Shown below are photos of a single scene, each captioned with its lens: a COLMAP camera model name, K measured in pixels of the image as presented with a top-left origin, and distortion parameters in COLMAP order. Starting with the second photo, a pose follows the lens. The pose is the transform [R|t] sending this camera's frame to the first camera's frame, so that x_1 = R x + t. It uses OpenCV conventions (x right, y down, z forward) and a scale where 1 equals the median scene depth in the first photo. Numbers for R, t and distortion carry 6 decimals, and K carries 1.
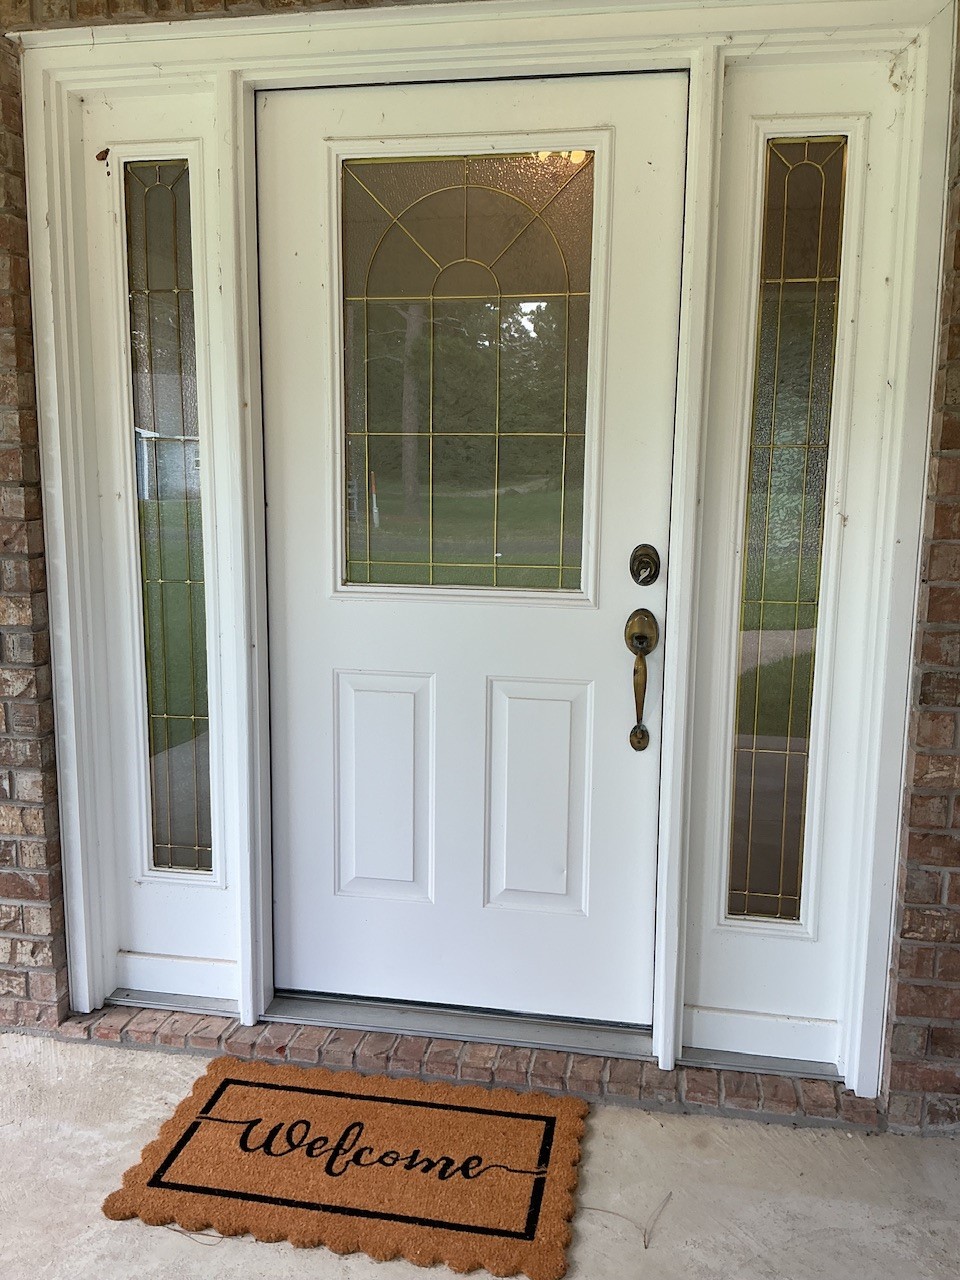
lens RADIAL K [[1079.8, 0, 477.7], [0, 1079.8, 643.3], [0, 0, 1]] dist [0.001234, -0.034208]
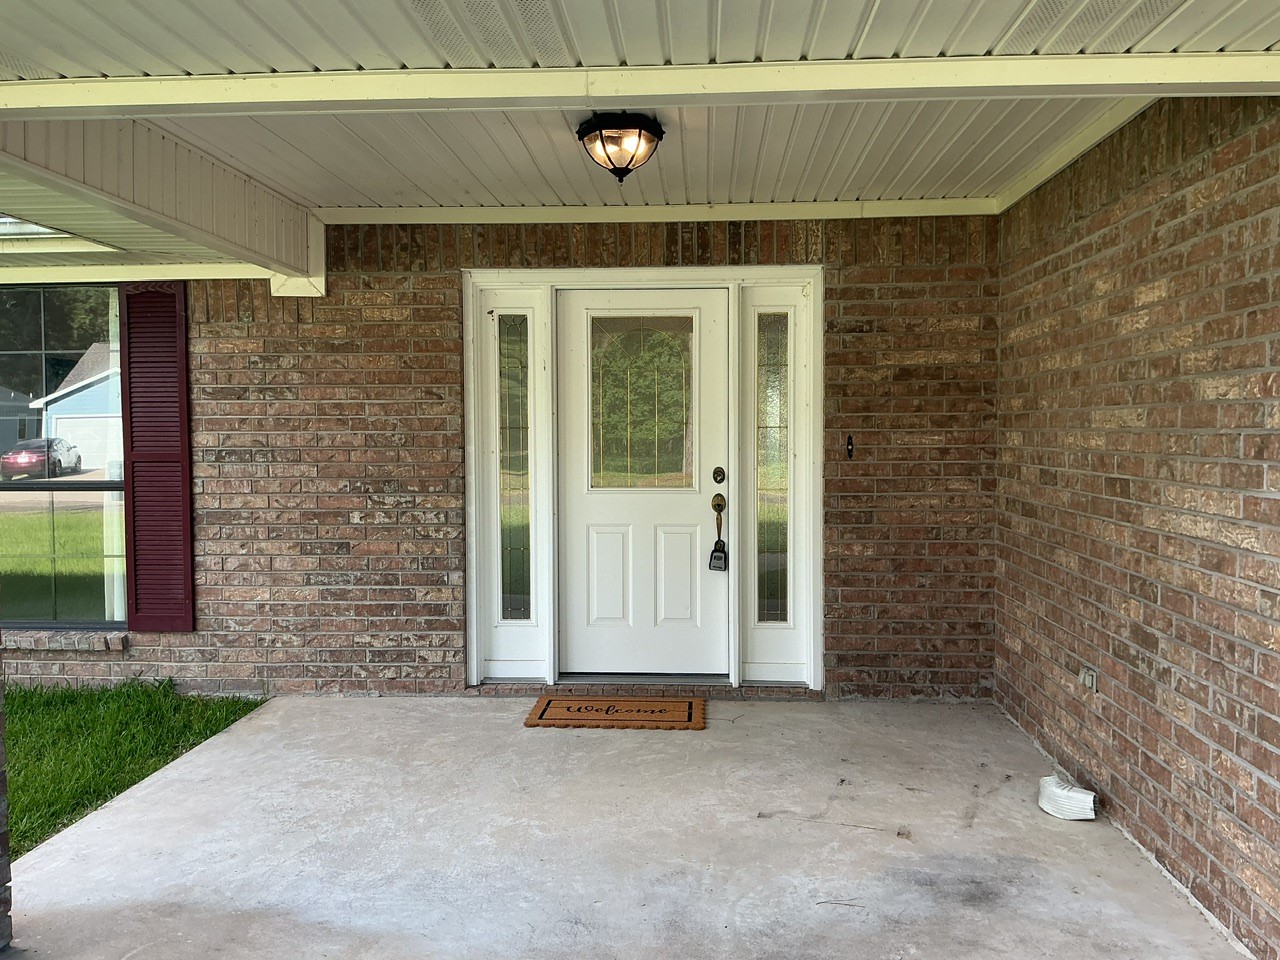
lens RADIAL K [[1079.8, 0, 641.5], [0, 1079.8, 477.5], [0, 0, 1]] dist [0.001234, -0.034208]
pose [[0.992449, -0.017588, 0.121394, -0.319862], [0.033211, 0.991231, -0.127896, 0.240606], [-0.118080, 0.130962, 0.984330, -1.411049]]
